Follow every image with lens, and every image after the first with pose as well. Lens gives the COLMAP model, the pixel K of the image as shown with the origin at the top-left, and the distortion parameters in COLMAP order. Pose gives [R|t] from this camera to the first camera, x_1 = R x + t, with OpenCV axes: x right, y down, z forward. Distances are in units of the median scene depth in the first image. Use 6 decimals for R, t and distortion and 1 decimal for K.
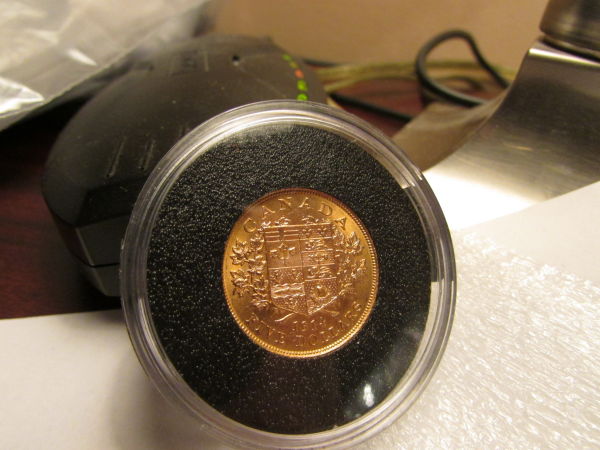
lens RADIAL K [[384.6, 0, 300.0], [0, 384.6, 225.0], [0, 0, 1]] dist [0.000368, -0.000979]
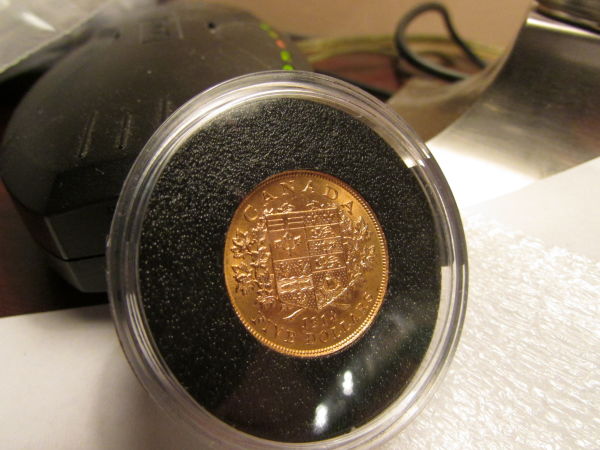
lens RADIAL K [[384.6, 0, 300.0], [0, 384.6, 225.0], [0, 0, 1]] dist [0.000368, -0.000979]
pose [[0.997055, -0.023852, 0.072883, -0.078160], [0.019579, 0.998079, 0.058780, -0.020704], [-0.074145, -0.057180, 0.995607, 0.097382]]
